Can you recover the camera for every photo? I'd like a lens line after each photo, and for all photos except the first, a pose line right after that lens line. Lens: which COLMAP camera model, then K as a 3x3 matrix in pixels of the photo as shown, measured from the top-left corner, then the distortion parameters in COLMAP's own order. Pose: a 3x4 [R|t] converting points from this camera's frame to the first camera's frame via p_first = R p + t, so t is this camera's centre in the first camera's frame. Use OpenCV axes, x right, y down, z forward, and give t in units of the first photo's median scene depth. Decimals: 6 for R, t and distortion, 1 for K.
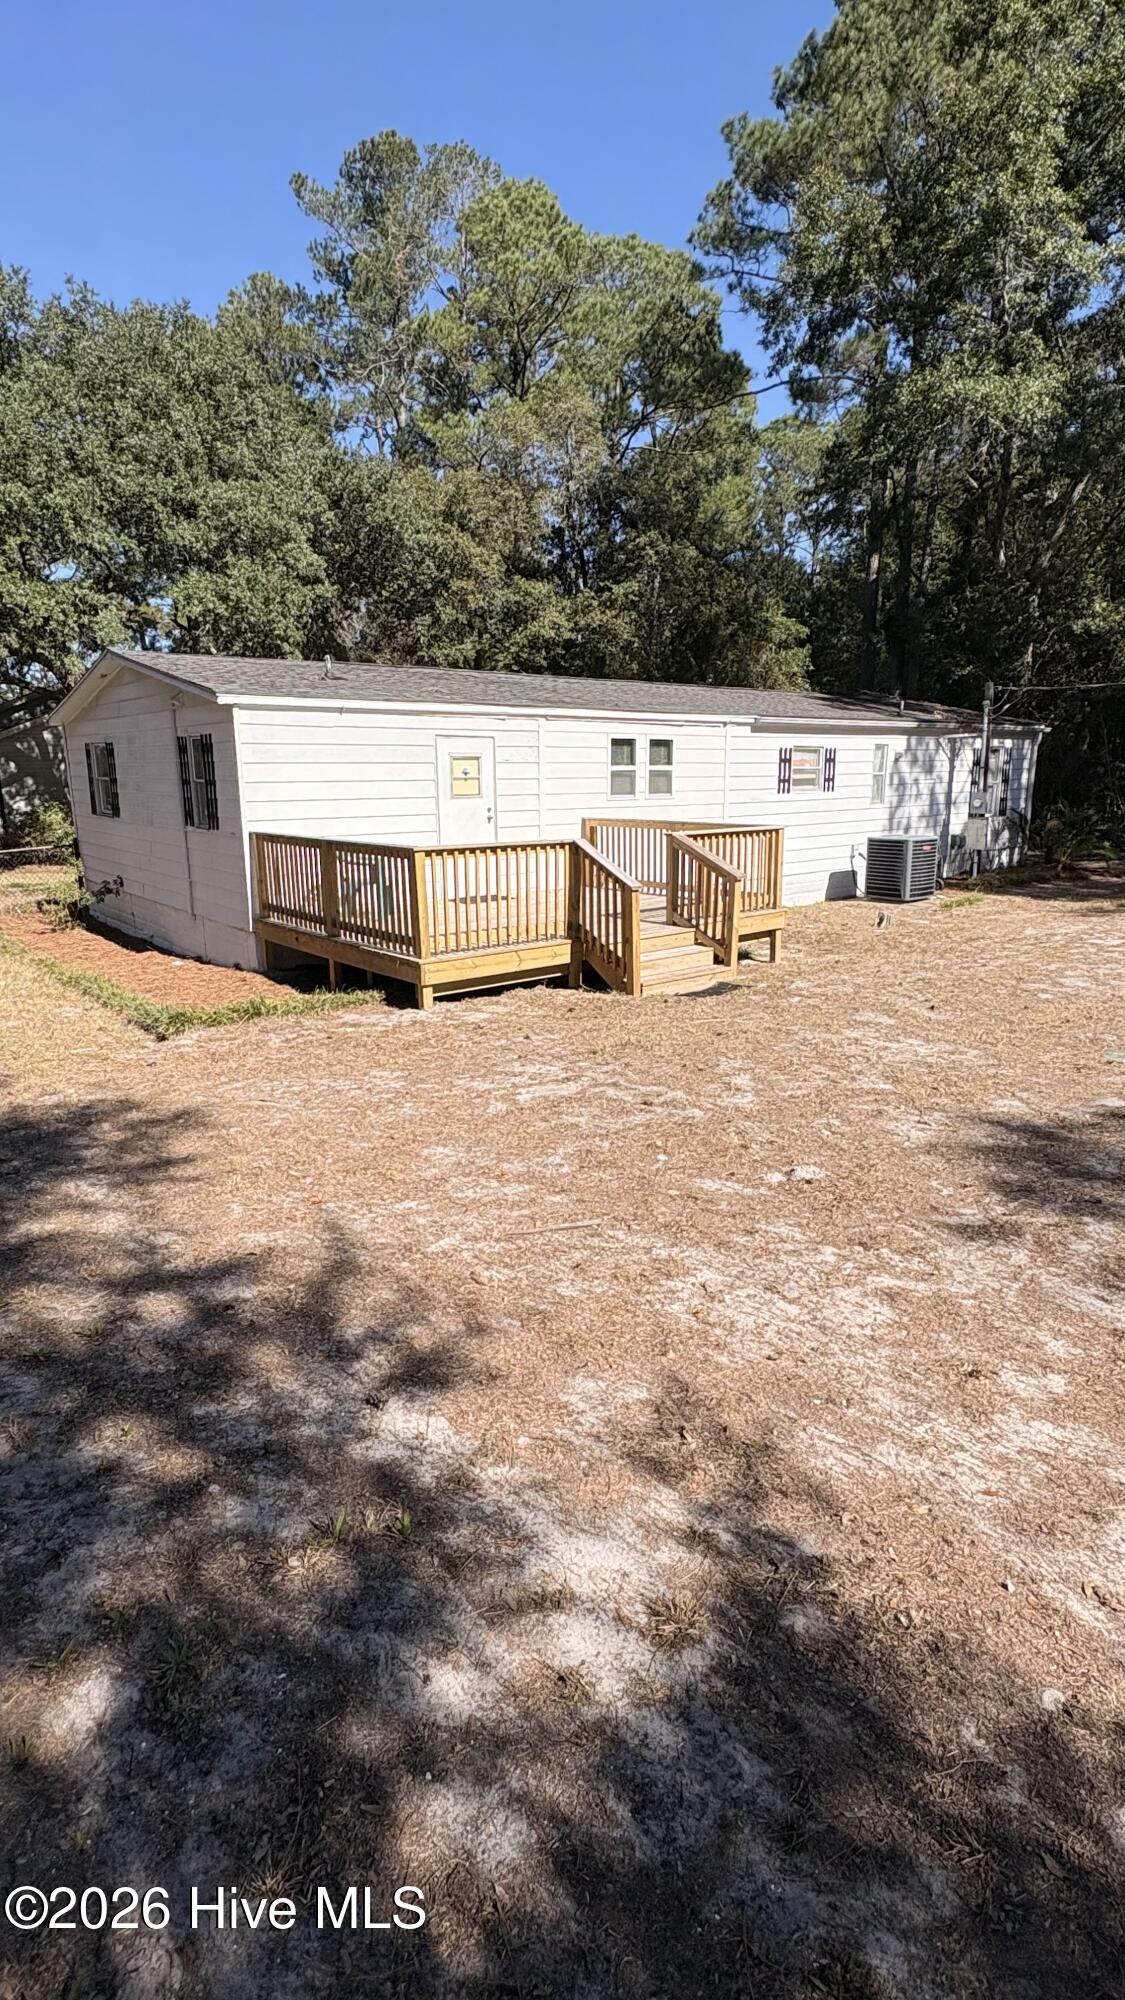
lens RADIAL K [[999.0, 0, 560.9], [0, 999.0, 1009.3], [0, 0, 1]] dist [-0.005926, 0.004031]
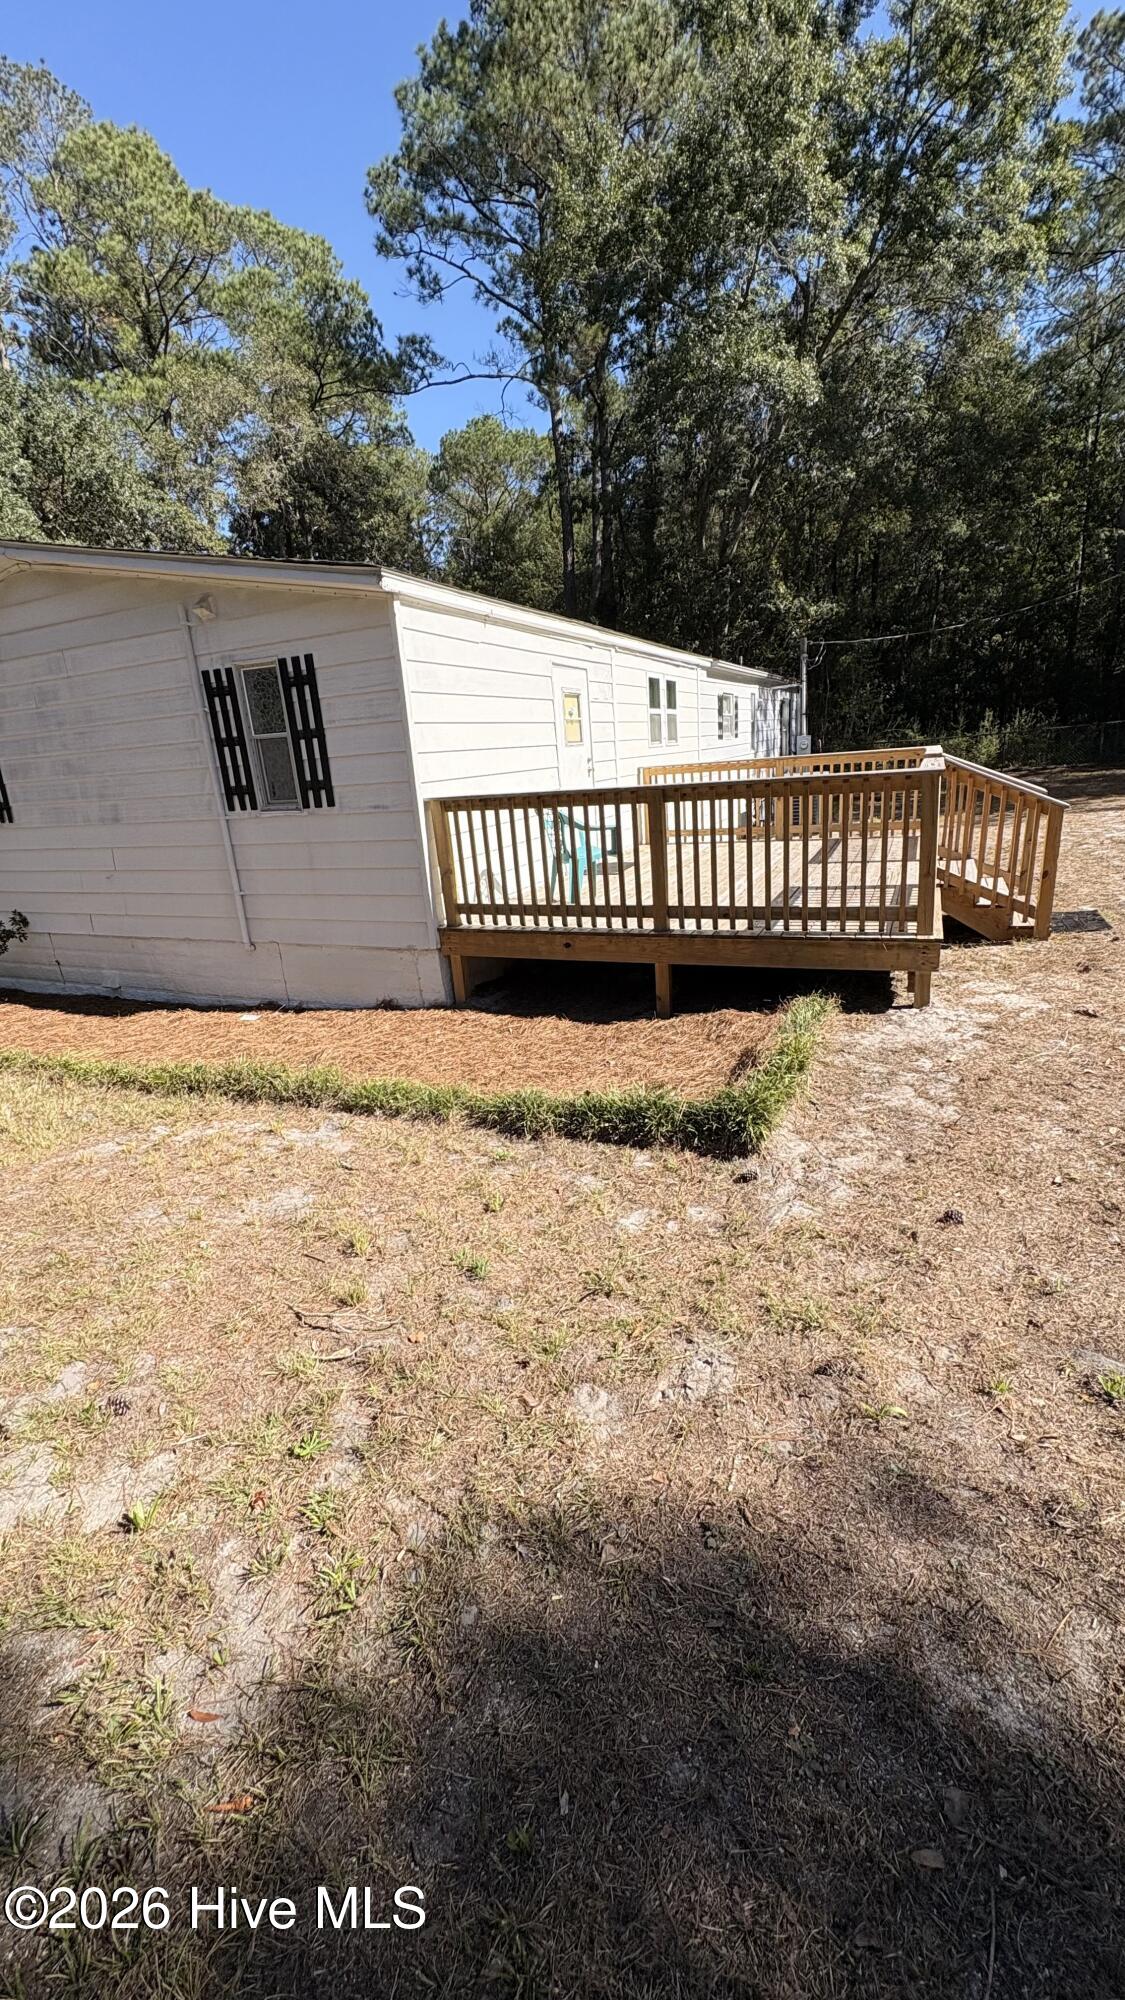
lens RADIAL K [[816.5, 0, 548.3], [0, 816.5, 1002.1], [0, 0, 1]] dist [0.000077, 0.000111]
pose [[0.891397, -0.188972, 0.411949, -0.381456], [0.172768, 0.981978, 0.076615, -0.056588], [-0.419003, 0.002877, 0.907980, 0.370429]]
